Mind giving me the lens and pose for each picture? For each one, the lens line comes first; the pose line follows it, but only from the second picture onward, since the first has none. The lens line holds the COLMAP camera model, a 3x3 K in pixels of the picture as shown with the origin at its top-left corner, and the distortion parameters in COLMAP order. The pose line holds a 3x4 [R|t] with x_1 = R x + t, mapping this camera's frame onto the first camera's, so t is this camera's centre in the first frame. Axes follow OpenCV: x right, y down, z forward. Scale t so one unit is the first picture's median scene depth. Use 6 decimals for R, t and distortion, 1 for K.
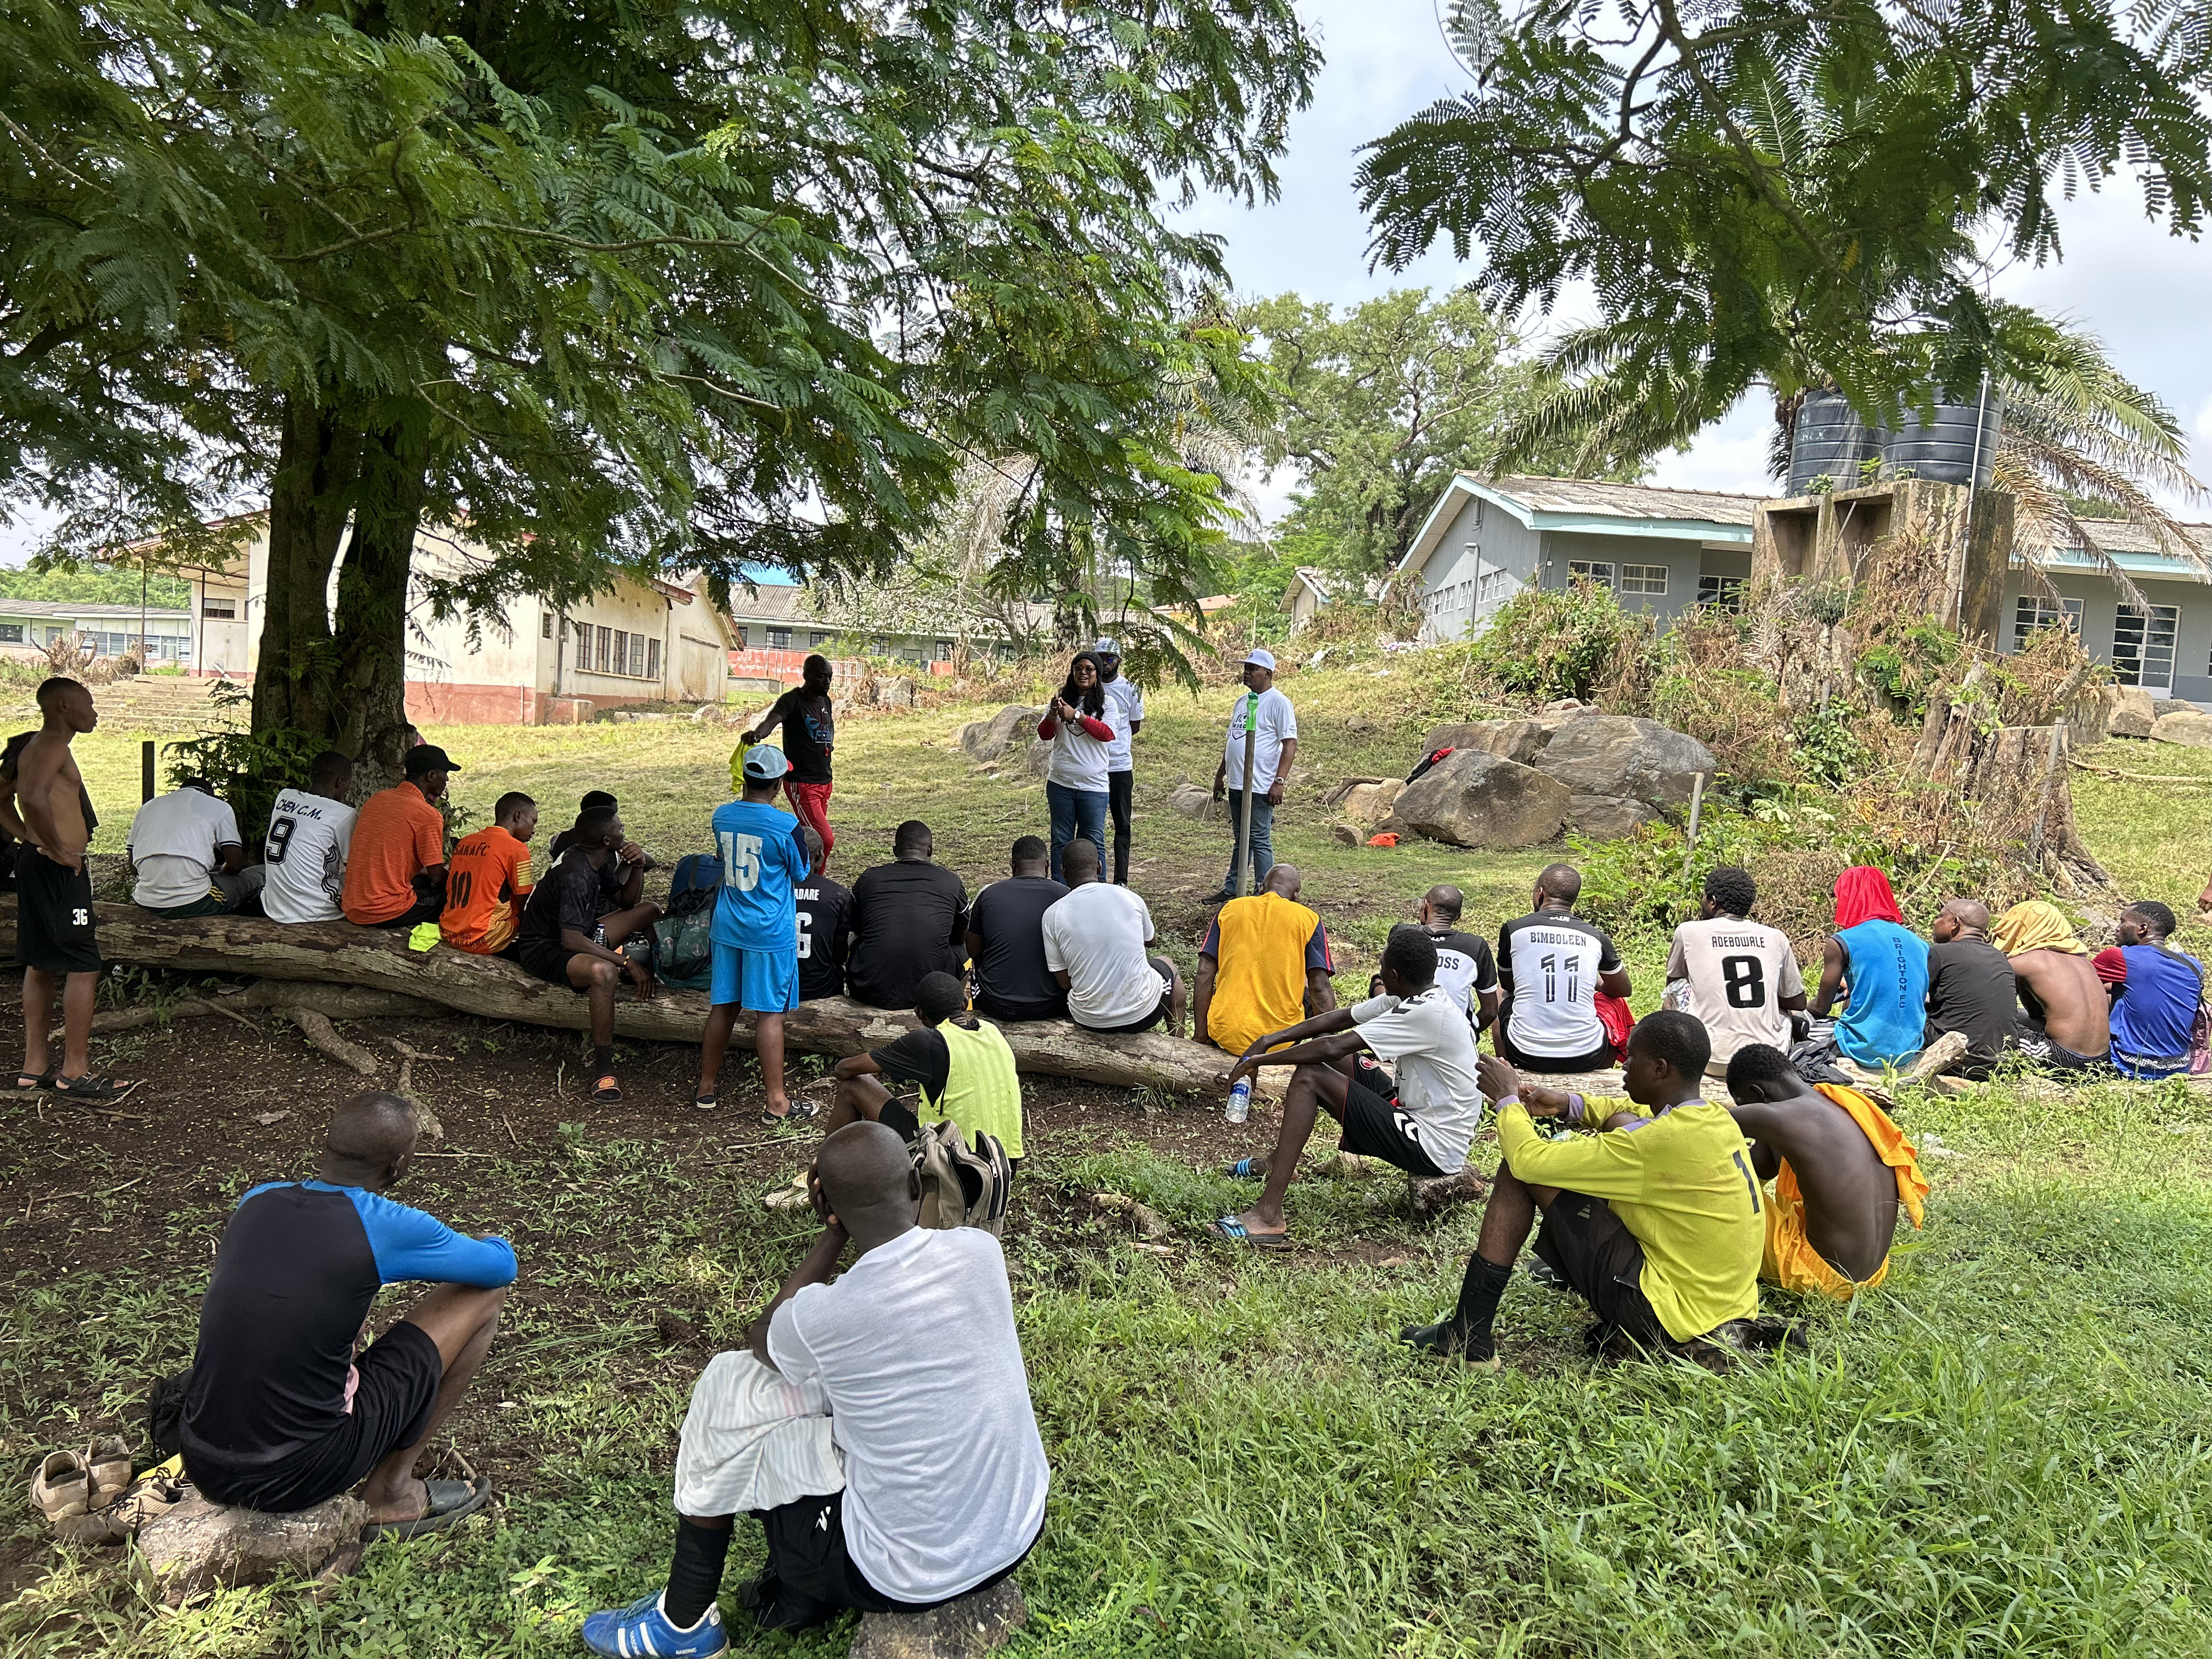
lens RADIAL K [[1667.0, 0, 1101.4], [0, 1667.0, 834.8], [0, 0, 1]] dist [0.053907, -0.067442]
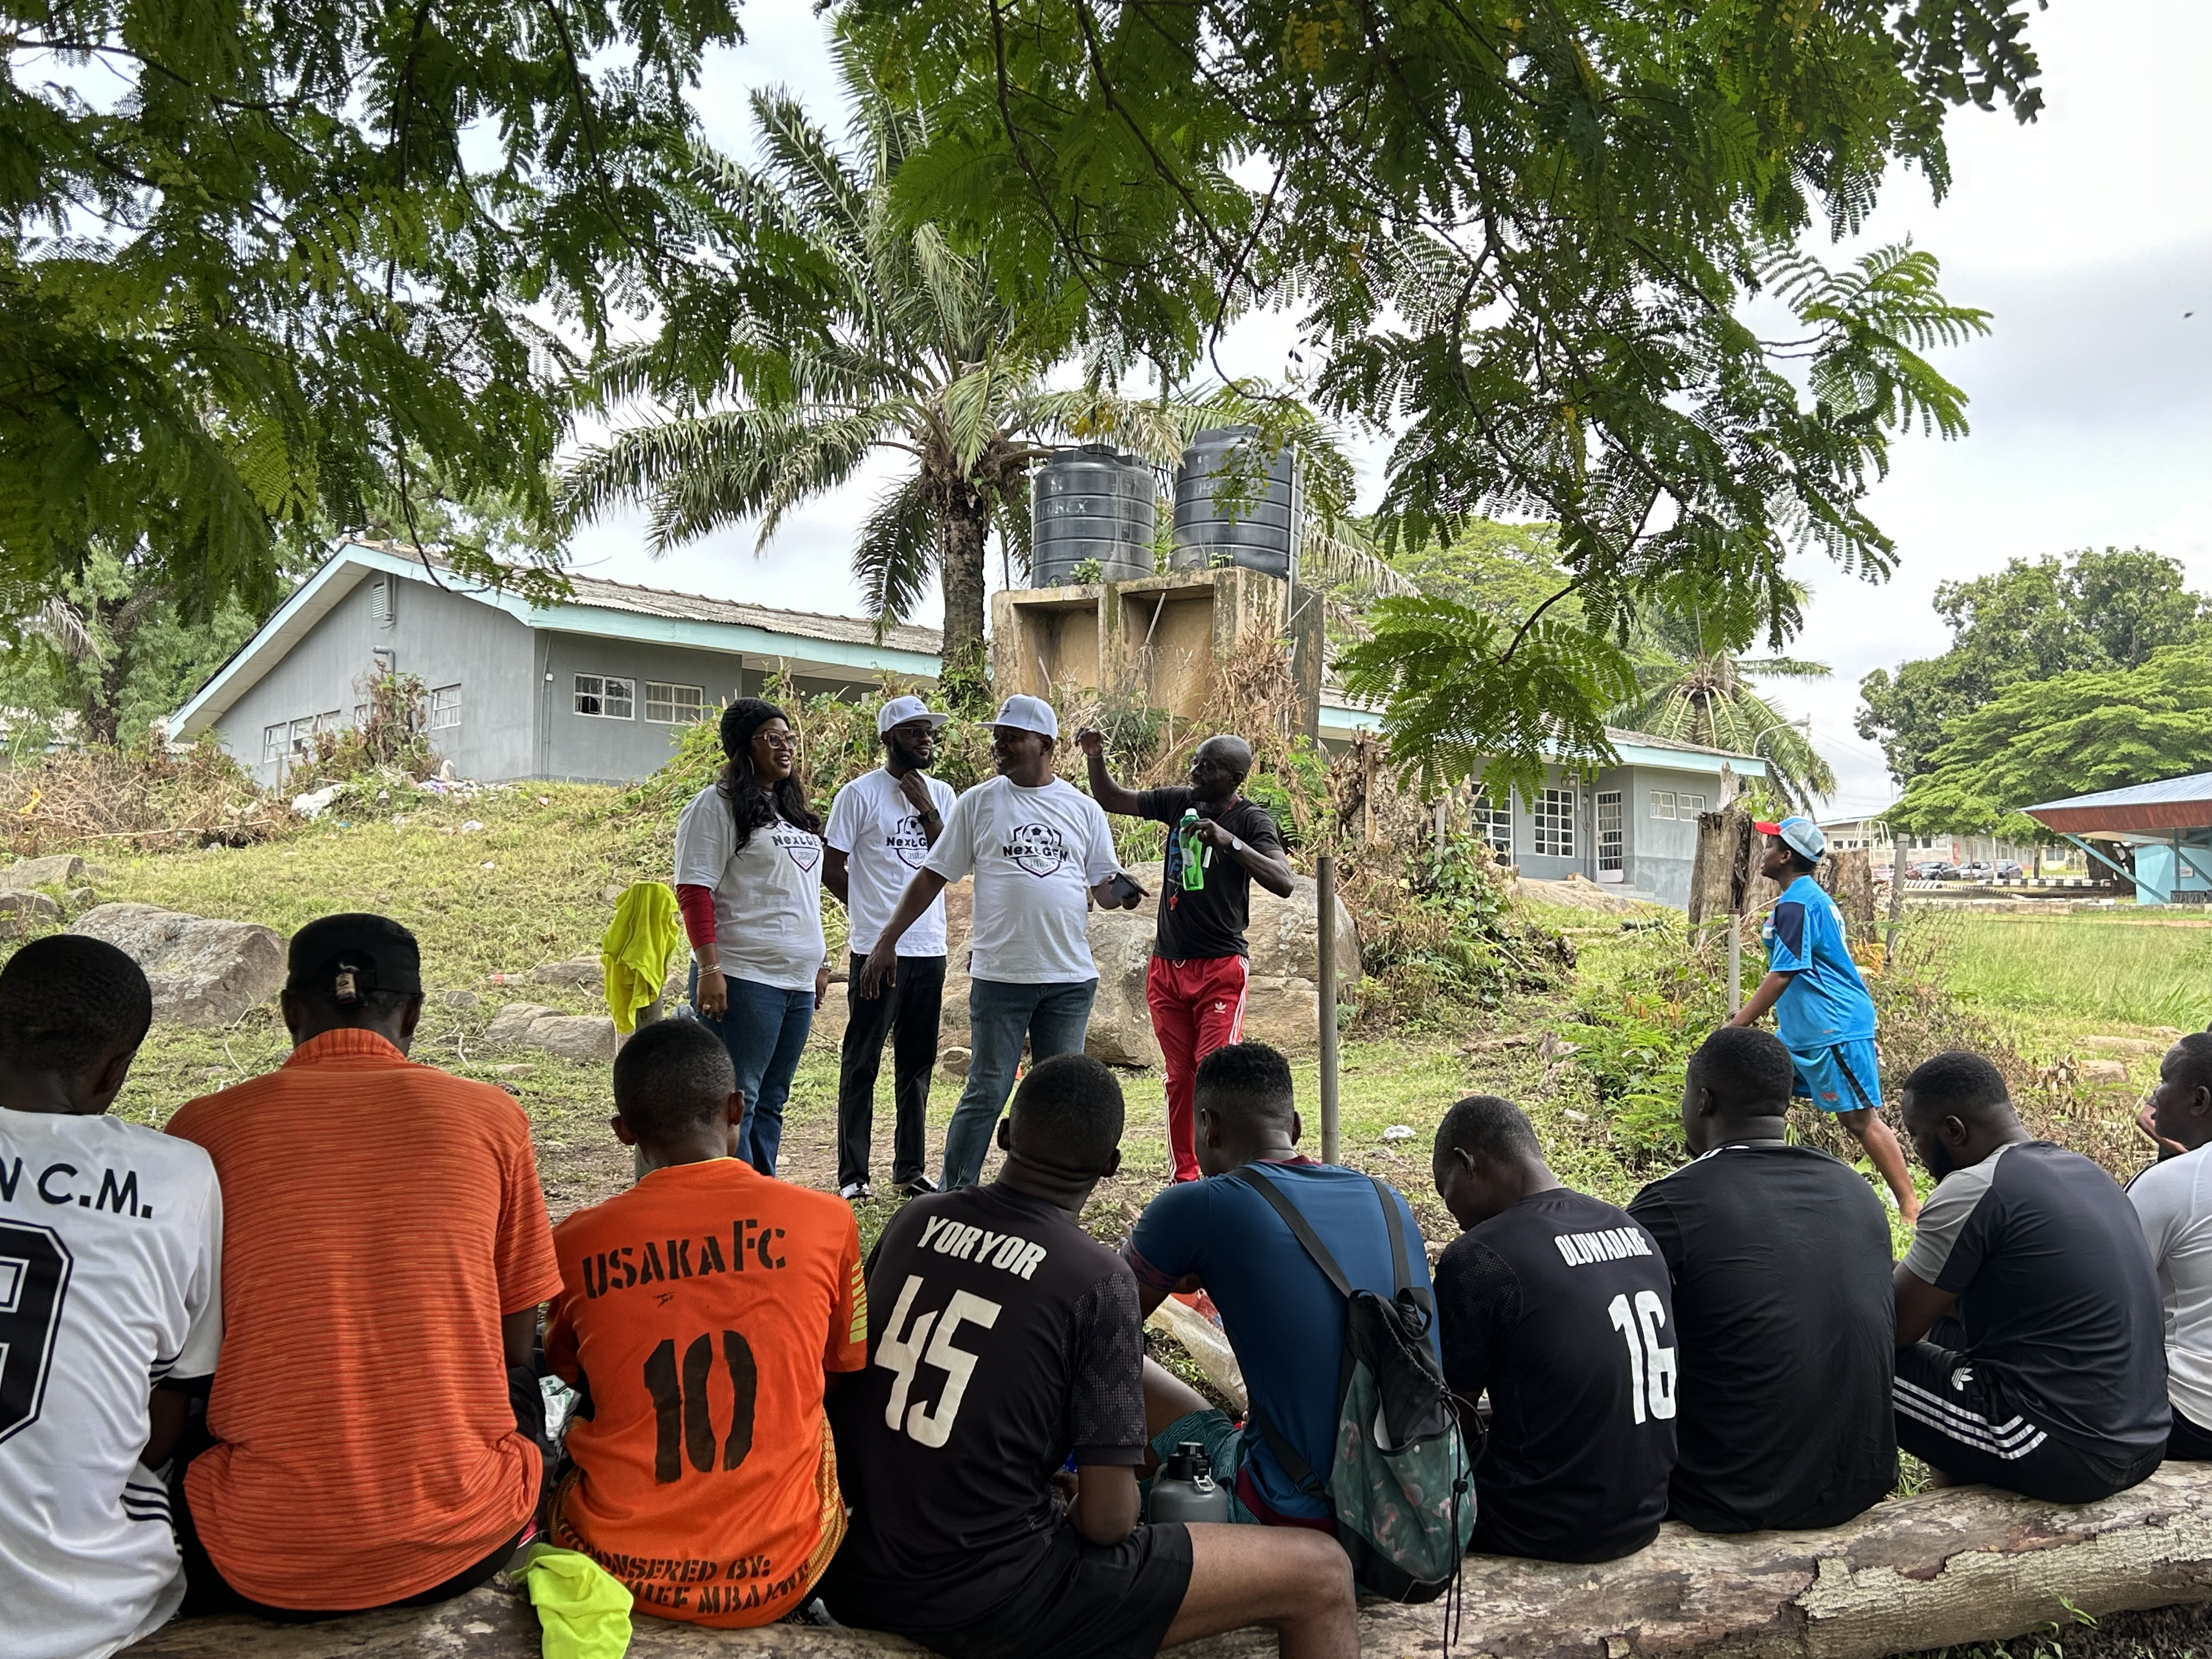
lens RADIAL K [[2208.2, 0, 1136.7], [0, 2208.2, 799.3], [0, 0, 1]] dist [0.174253, -0.455477]
pose [[0.773284, -0.002525, 0.634055, -0.525517], [0.080363, 0.992318, -0.094057, -0.024164], [-0.628947, 0.123688, 0.767546, 0.611701]]
